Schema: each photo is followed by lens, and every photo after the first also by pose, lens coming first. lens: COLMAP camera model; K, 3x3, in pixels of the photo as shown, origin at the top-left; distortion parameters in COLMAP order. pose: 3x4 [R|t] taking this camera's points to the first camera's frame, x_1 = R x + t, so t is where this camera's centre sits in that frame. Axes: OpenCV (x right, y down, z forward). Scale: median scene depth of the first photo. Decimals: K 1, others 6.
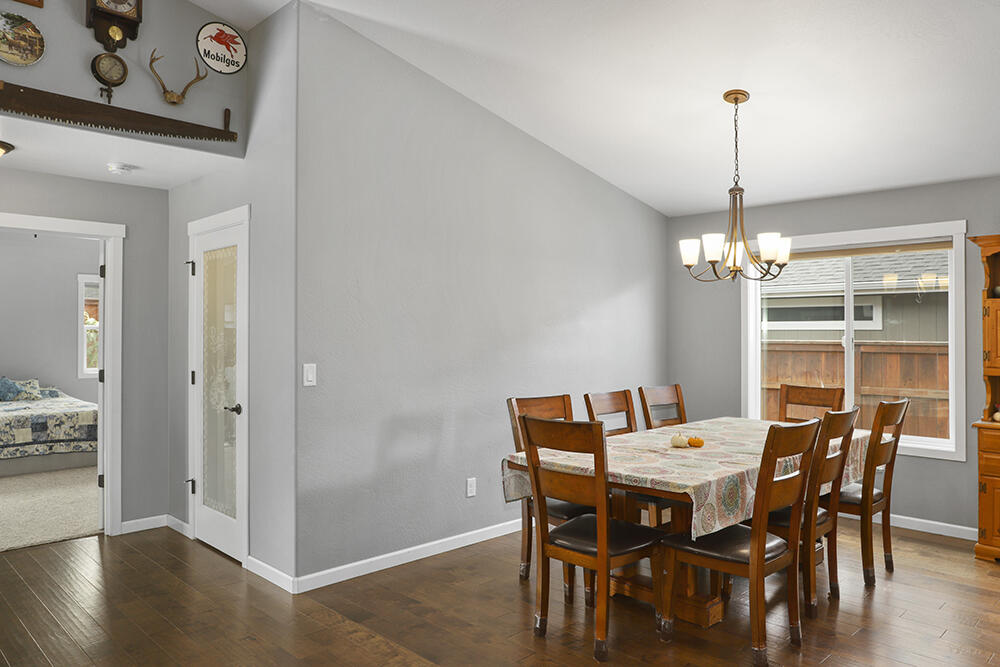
lens RADIAL K [[687.4, 0, 495.7], [0, 687.4, 331.5], [0, 0, 1]] dist [-0.004179, 0.001689]
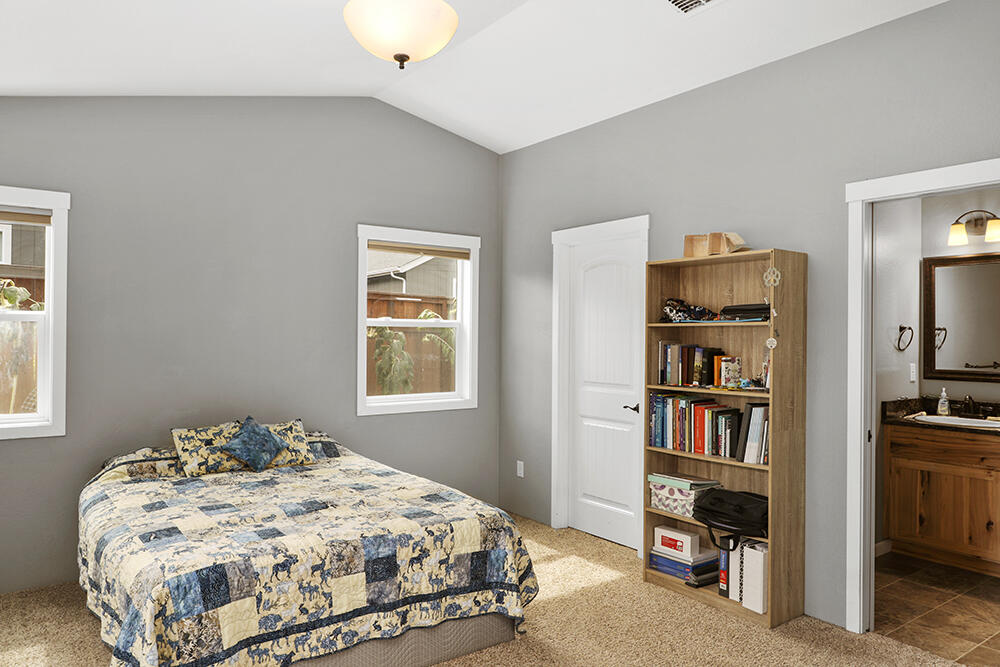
lens RADIAL K [[687.4, 0, 500.2], [0, 687.4, 333.8], [0, 0, 1]] dist [-0.004179, 0.001689]
pose [[0.989490, 0.003531, -0.144561, -0.533306], [-0.002861, 0.999984, 0.004836, 0.000750], [0.144576, -0.004371, 0.989484, 0.608756]]
